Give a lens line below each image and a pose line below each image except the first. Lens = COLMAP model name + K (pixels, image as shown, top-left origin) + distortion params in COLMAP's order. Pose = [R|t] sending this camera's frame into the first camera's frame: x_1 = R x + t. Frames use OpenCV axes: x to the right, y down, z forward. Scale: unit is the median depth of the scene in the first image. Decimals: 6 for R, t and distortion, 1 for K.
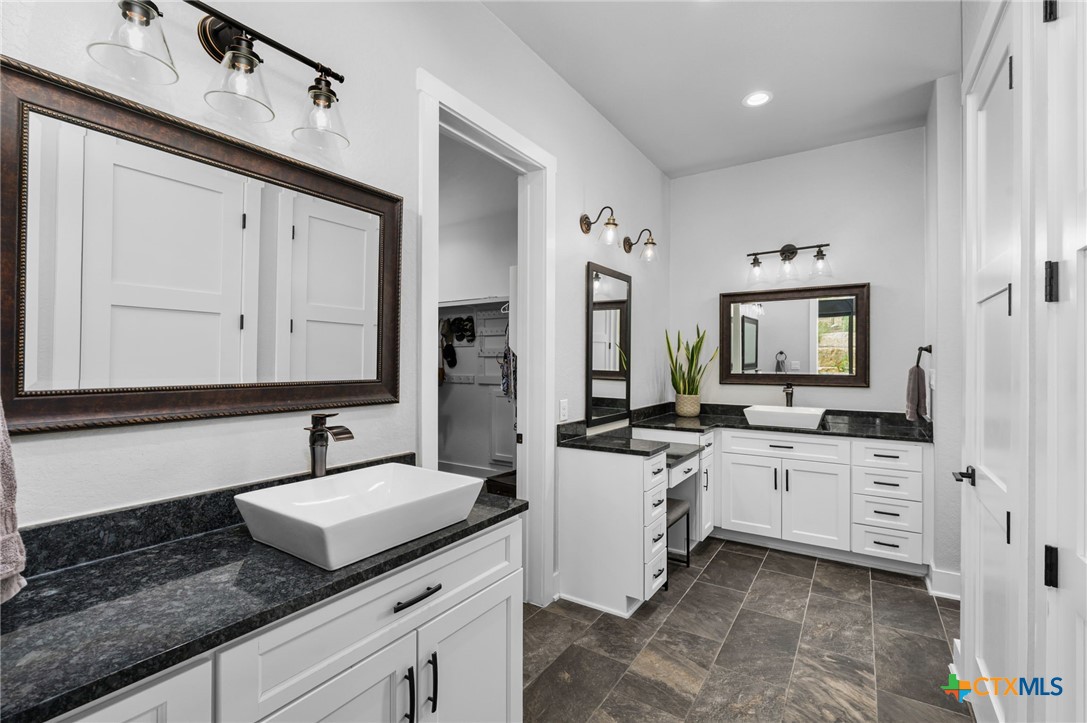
lens RADIAL K [[498.2, 0, 544.1], [0, 498.2, 362.2], [0, 0, 1]] dist [-0.010465, 0.001126]
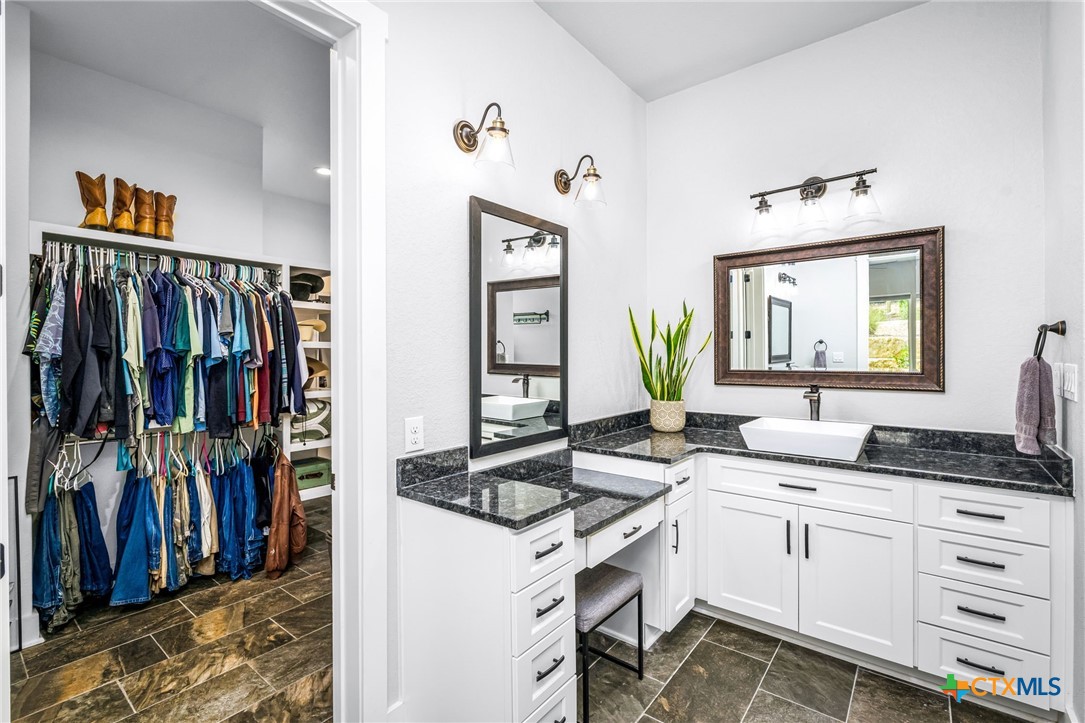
lens RADIAL K [[497.3, 0, 539.1], [0, 497.3, 355.6], [0, 0, 1]] dist [-0.010465, 0.001126]
pose [[0.995899, -0.006108, -0.090269, 0.198142], [0.006195, 0.999981, 0.000678, 0.000659], [0.090263, -0.001235, 0.995917, 0.326823]]
